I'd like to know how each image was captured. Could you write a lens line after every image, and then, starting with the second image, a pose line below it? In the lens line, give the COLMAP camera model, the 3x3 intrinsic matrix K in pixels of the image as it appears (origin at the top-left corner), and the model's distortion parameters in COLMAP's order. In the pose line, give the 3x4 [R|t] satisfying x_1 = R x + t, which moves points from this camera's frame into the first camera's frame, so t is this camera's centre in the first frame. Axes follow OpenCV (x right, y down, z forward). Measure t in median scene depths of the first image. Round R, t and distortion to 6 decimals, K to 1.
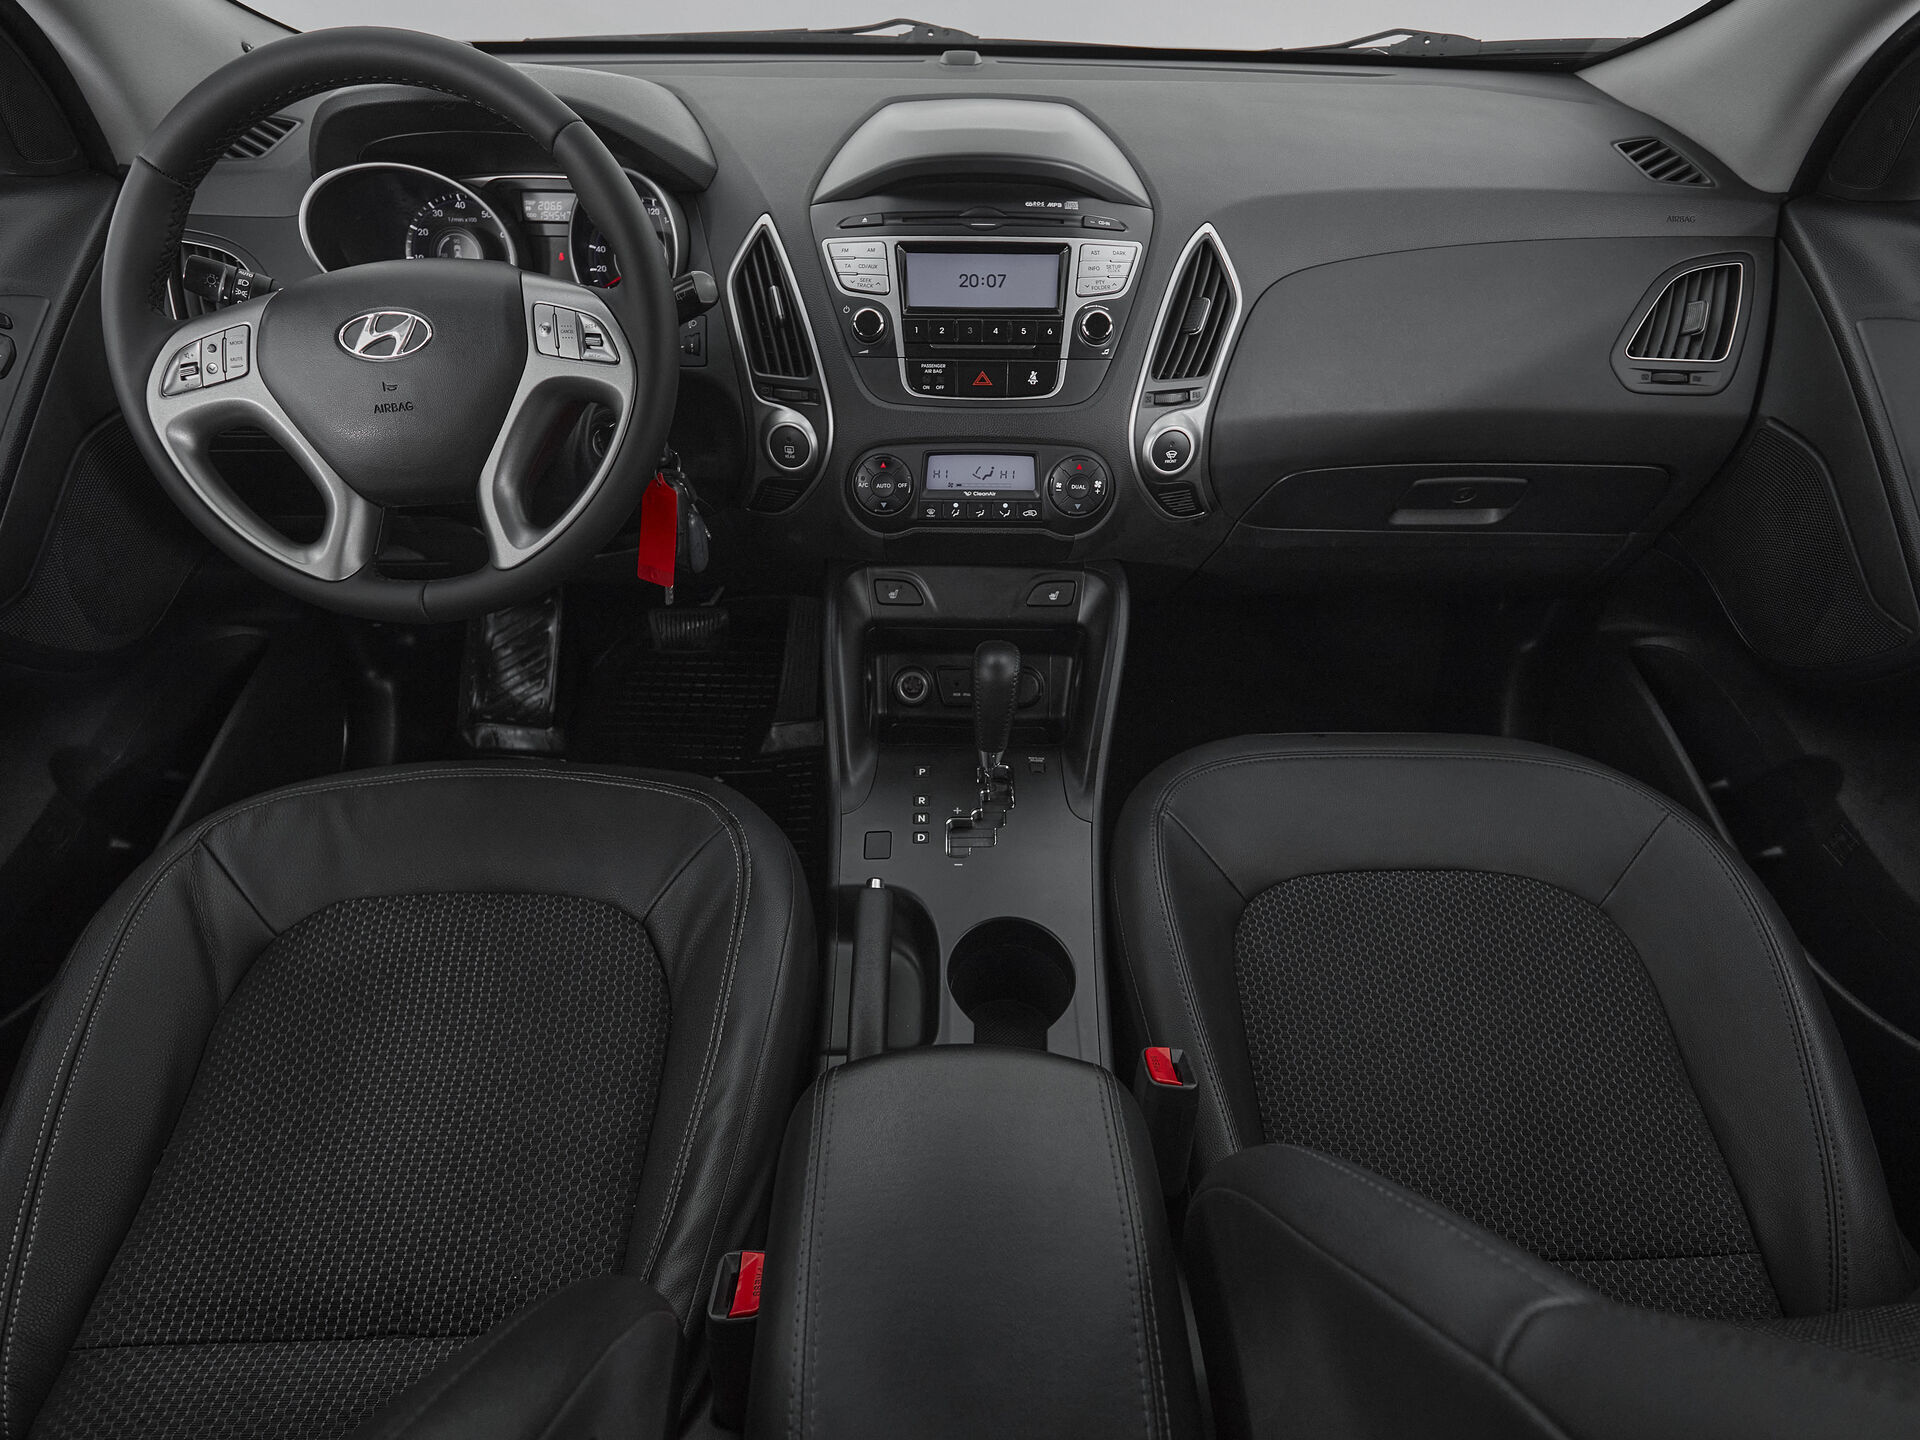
lens RADIAL K [[1039.5, 0, 955.7], [0, 1039.5, 730.8], [0, 0, 1]] dist [-0.004806, -0.000754]
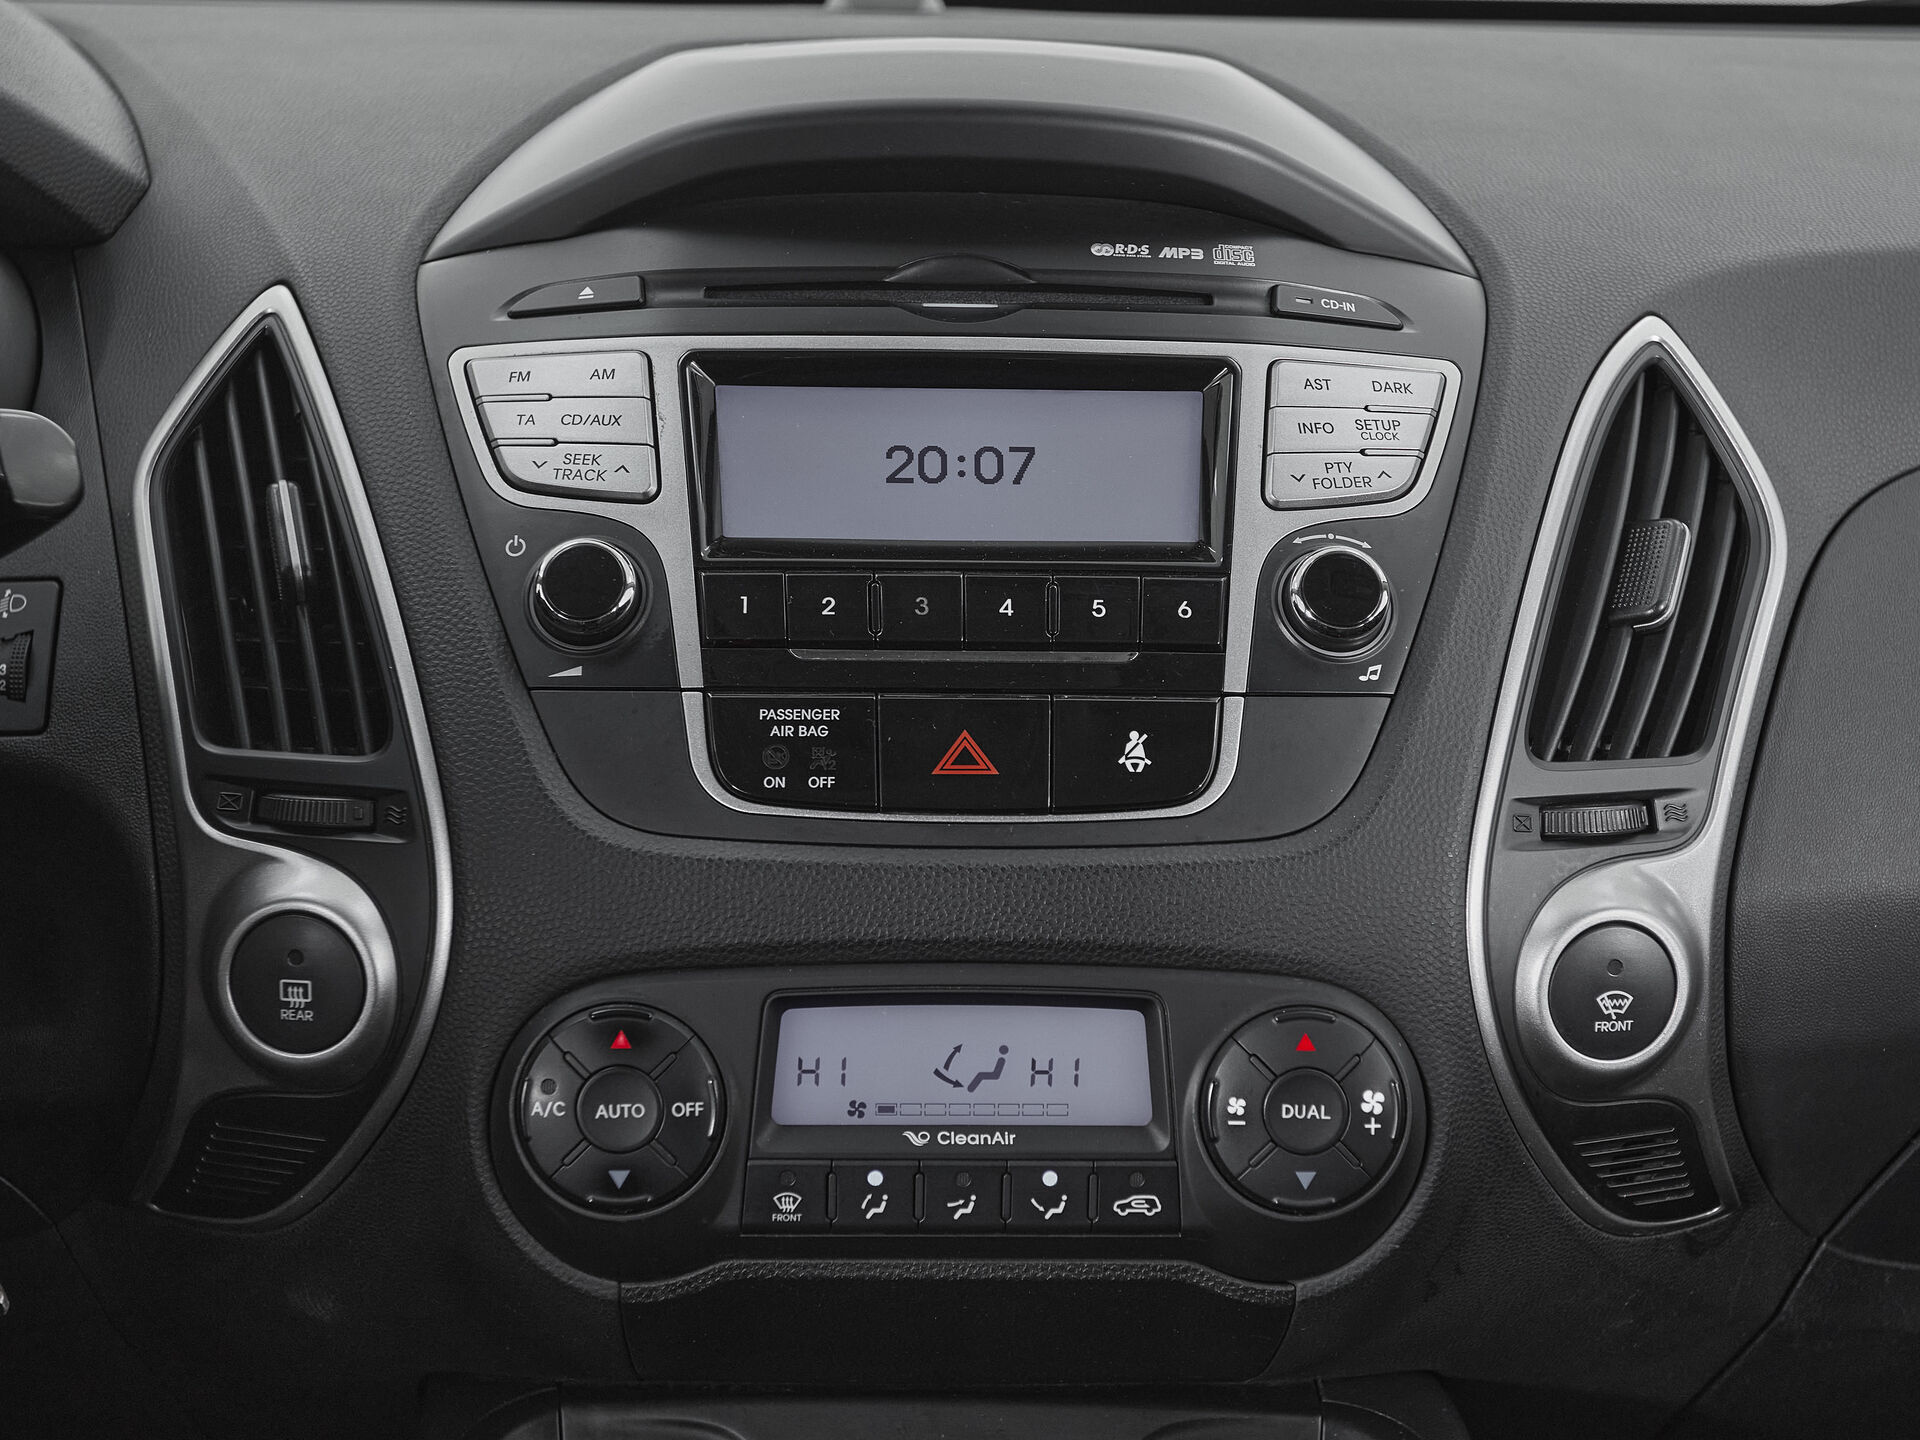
lens RADIAL K [[2739.3, 0, 949.3], [0, 2739.3, 757.1], [0, 0, 1]] dist [0.034251, 0.000000]
pose [[0.999540, -0.001182, 0.030291, -0.002289], [0.012647, 0.924372, -0.381282, -0.038791], [-0.027549, 0.381489, 0.923963, 0.269782]]
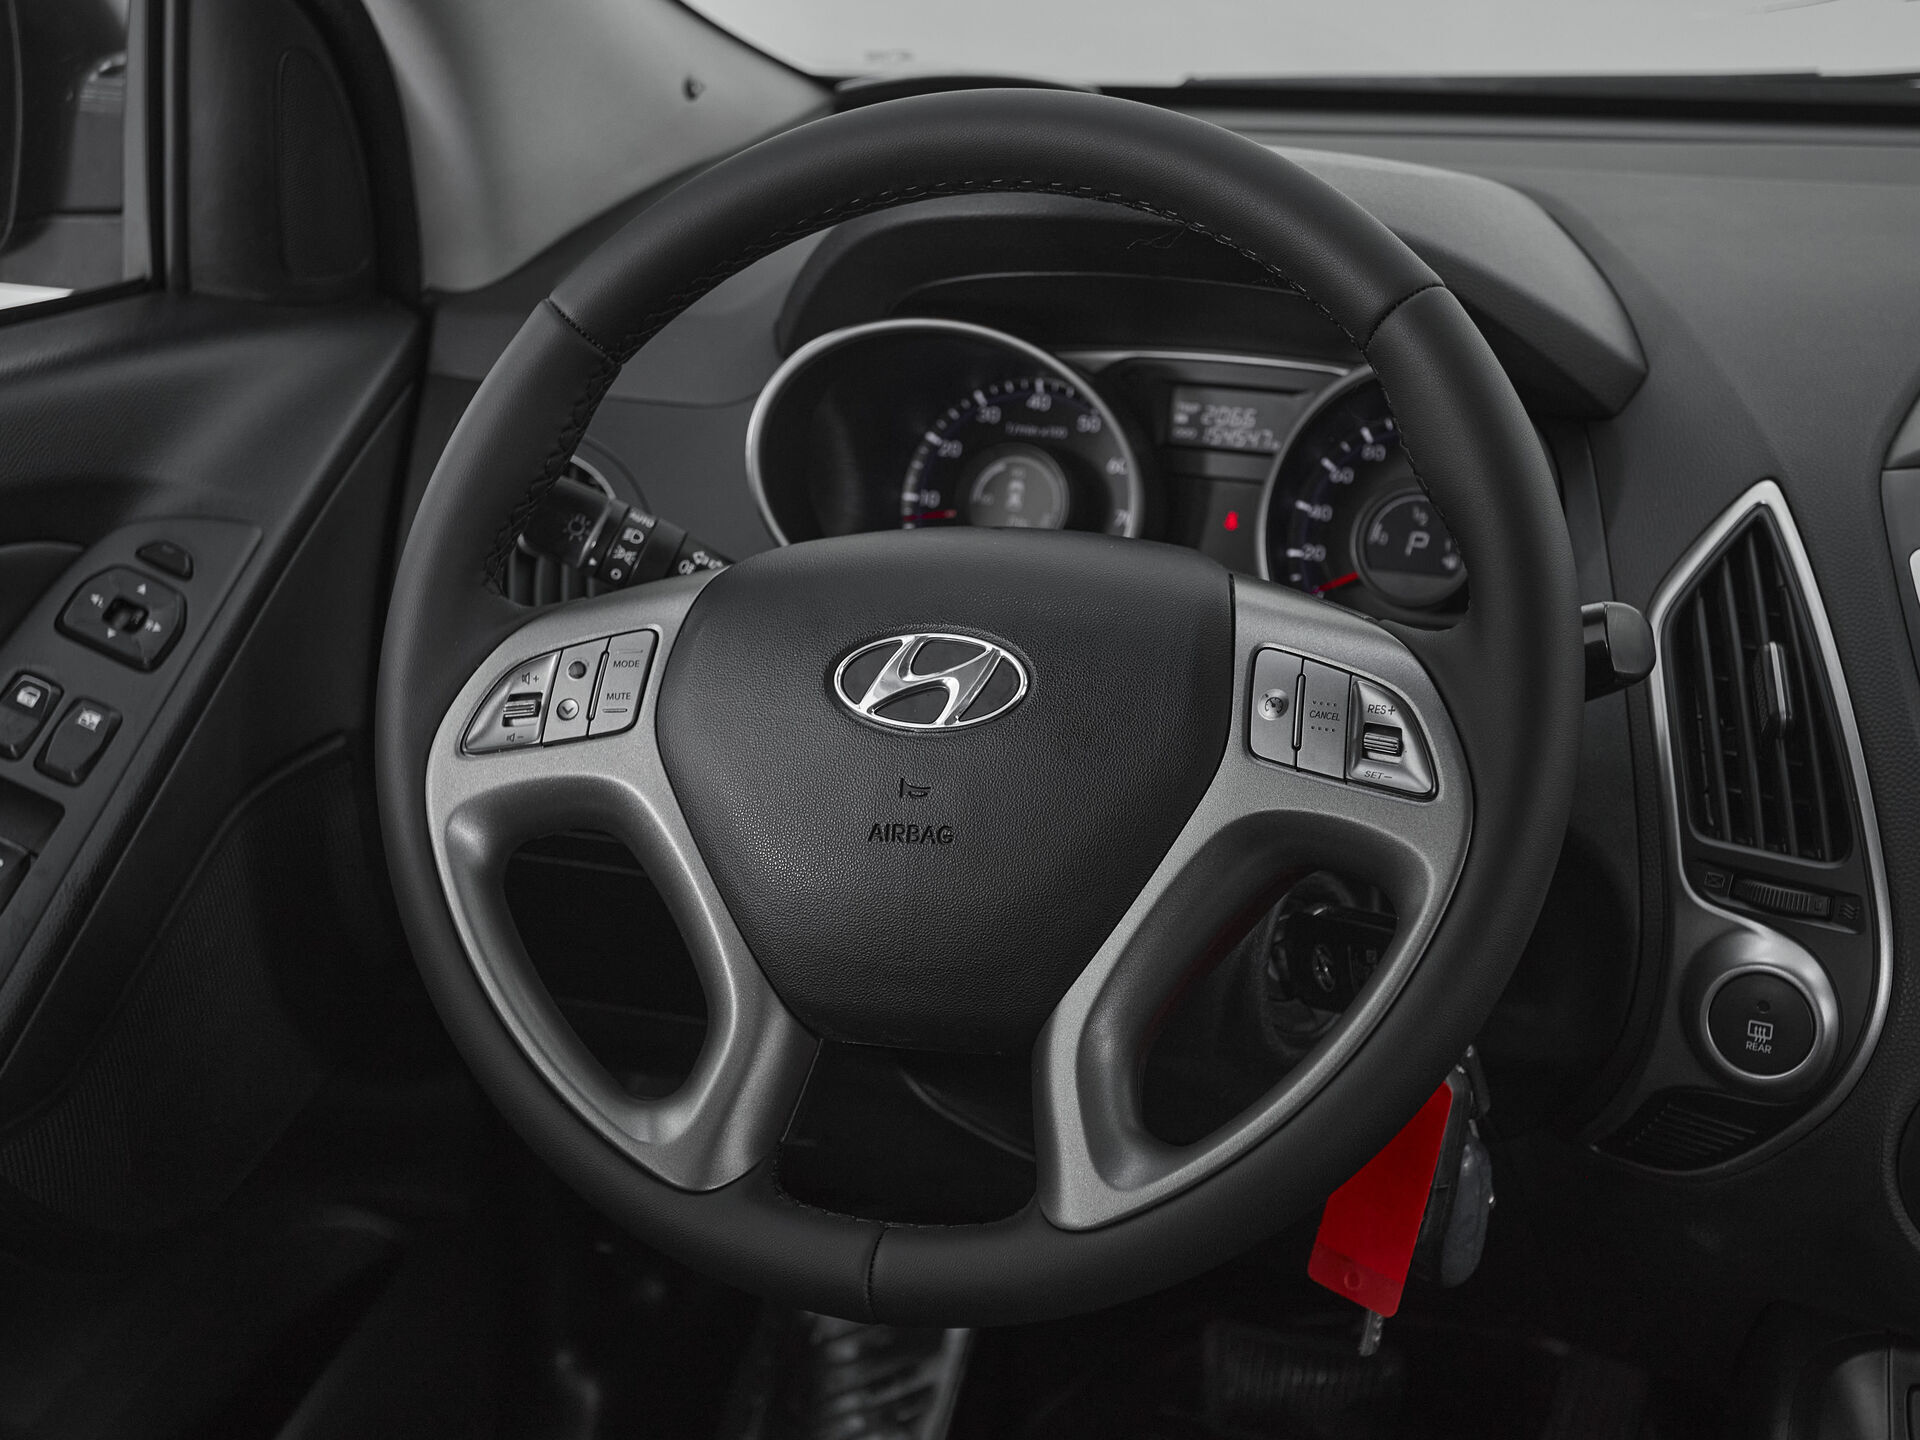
lens RADIAL K [[2624.3, 0, 946.7], [0, 2624.3, 780.7], [0, 0, 1]] dist [0.032515, 0.000000]
pose [[0.939167, 0.111160, -0.324976, -0.136178], [-0.205305, 0.940225, -0.271712, -0.024700], [0.275347, 0.321902, 0.905849, -0.021165]]
